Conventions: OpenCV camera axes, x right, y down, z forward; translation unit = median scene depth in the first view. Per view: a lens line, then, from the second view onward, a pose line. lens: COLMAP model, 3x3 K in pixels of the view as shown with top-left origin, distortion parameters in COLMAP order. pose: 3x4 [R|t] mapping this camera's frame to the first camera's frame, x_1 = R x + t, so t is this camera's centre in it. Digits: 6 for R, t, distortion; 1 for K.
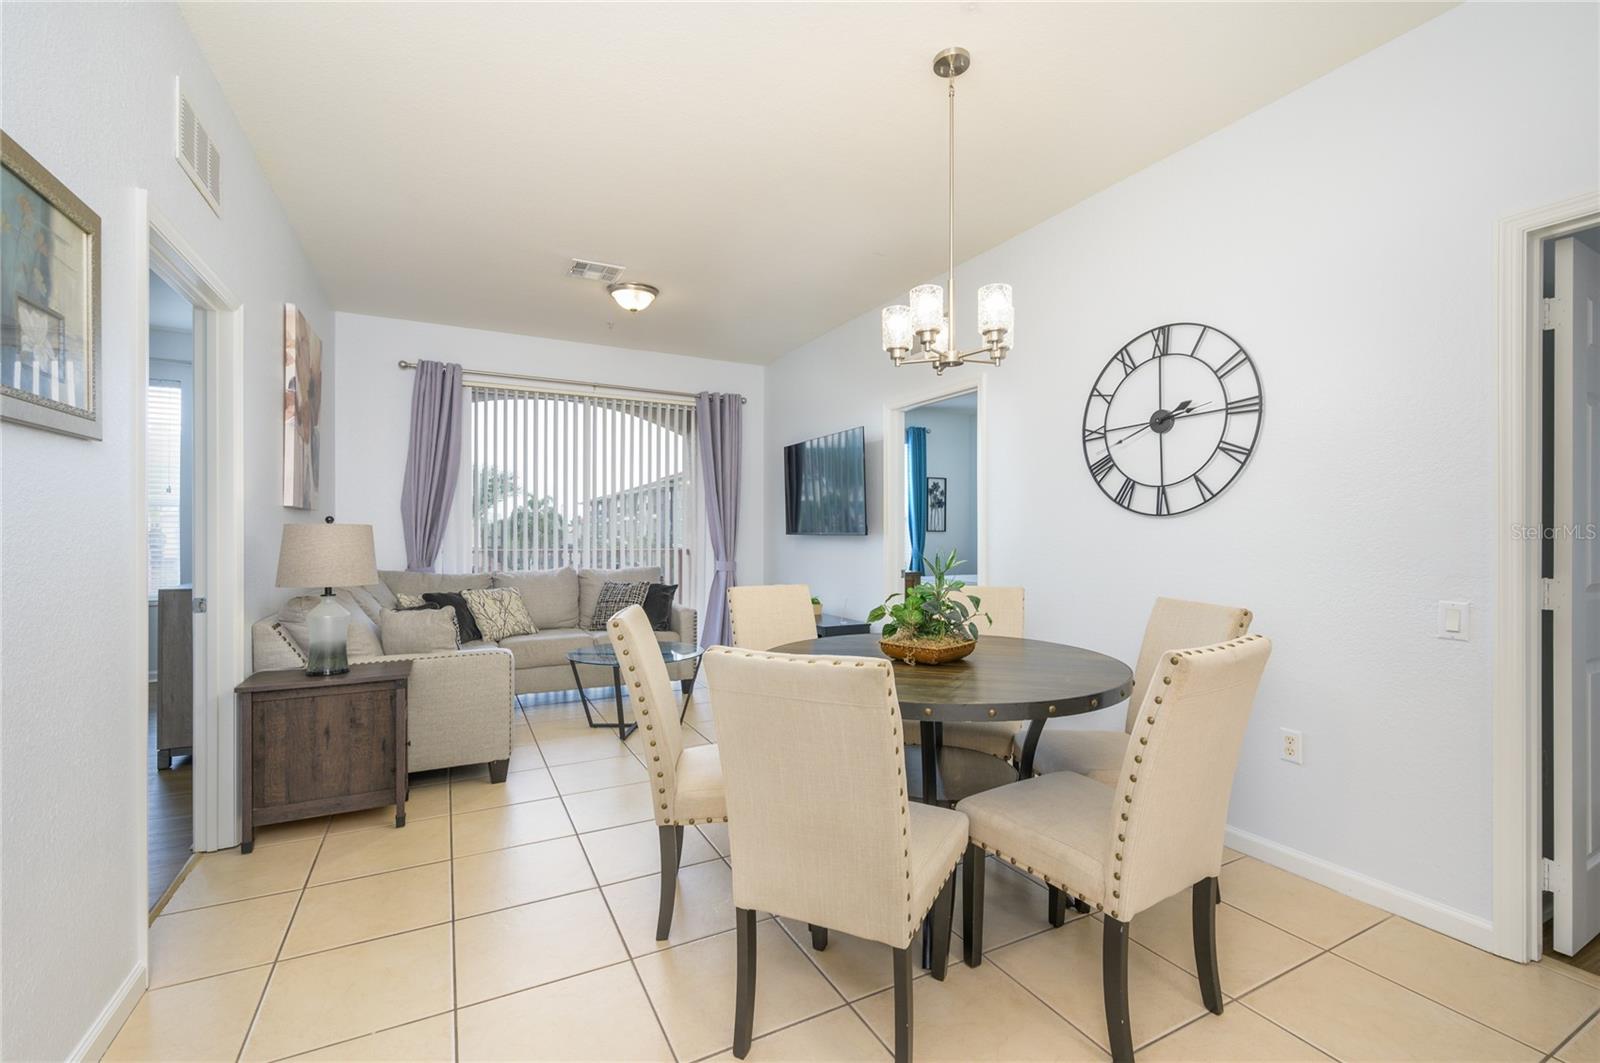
lens RADIAL K [[690.7, 0, 797.3], [0, 690.7, 535.9], [0, 0, 1]] dist [0.003875, 0.000311]
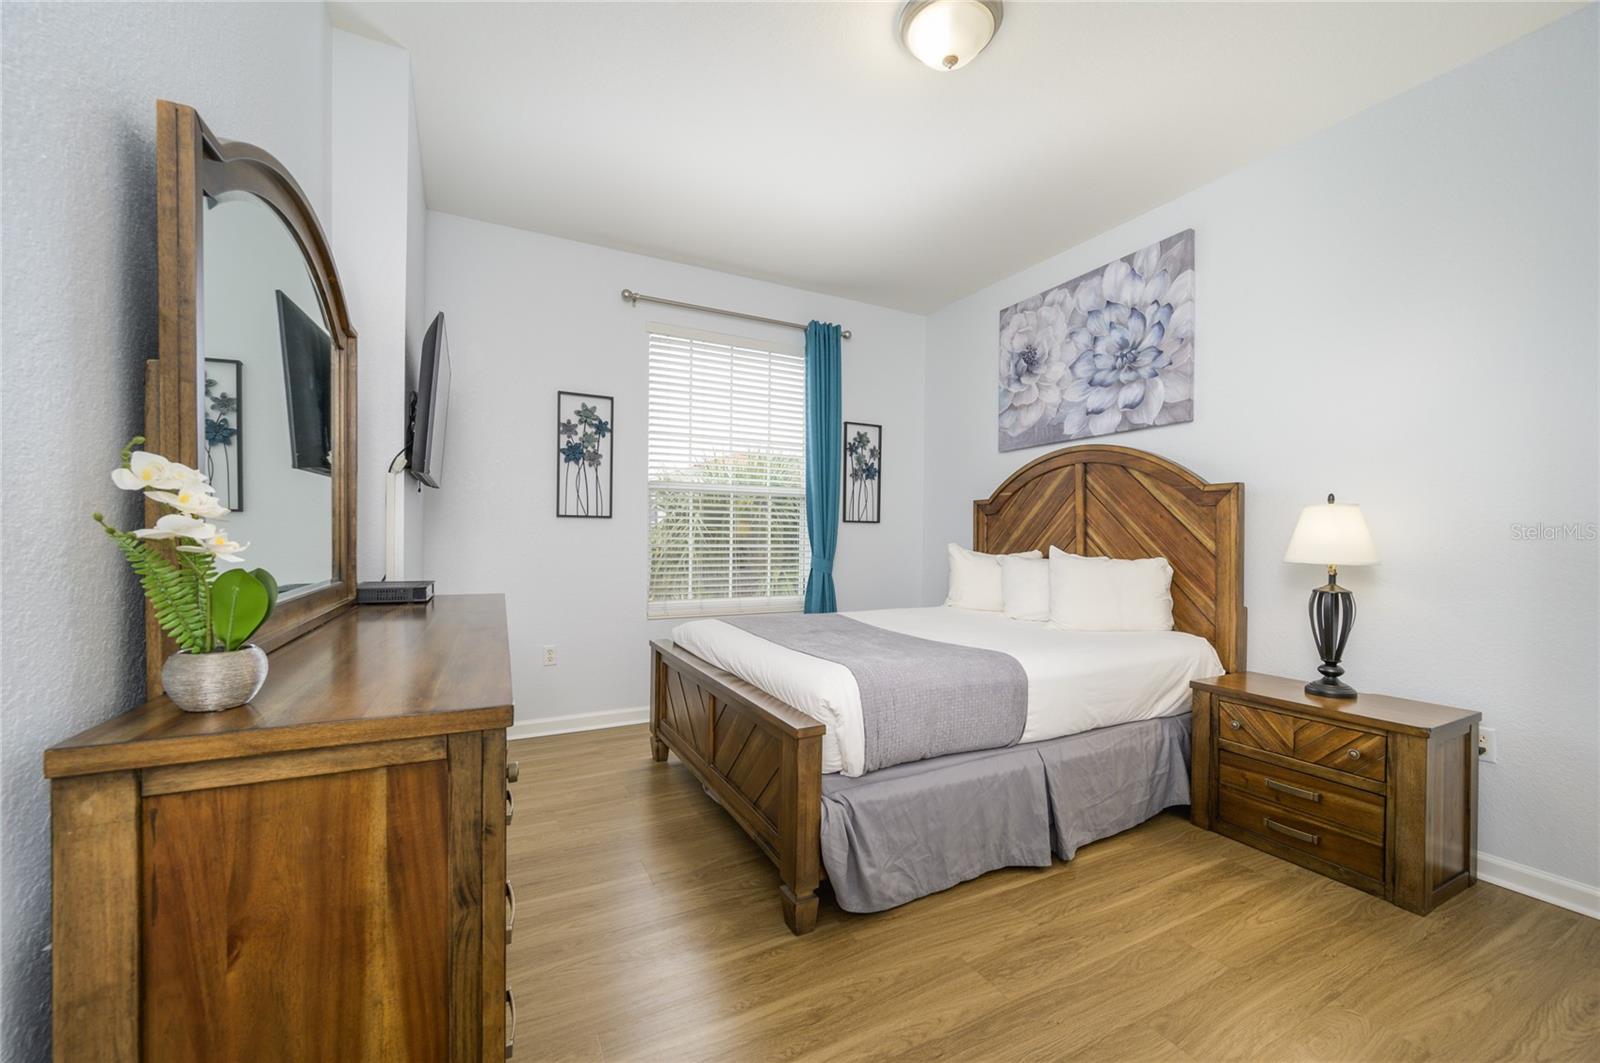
lens RADIAL K [[635.3, 0, 805.5], [0, 635.3, 531.4], [0, 0, 1]] dist [0.000450, 0.000124]
pose [[0.999740, 0.007998, 0.021359, 0.428011], [-0.007738, 0.999895, -0.012230, 0.020255], [-0.021455, 0.012061, 0.999697, 1.470570]]
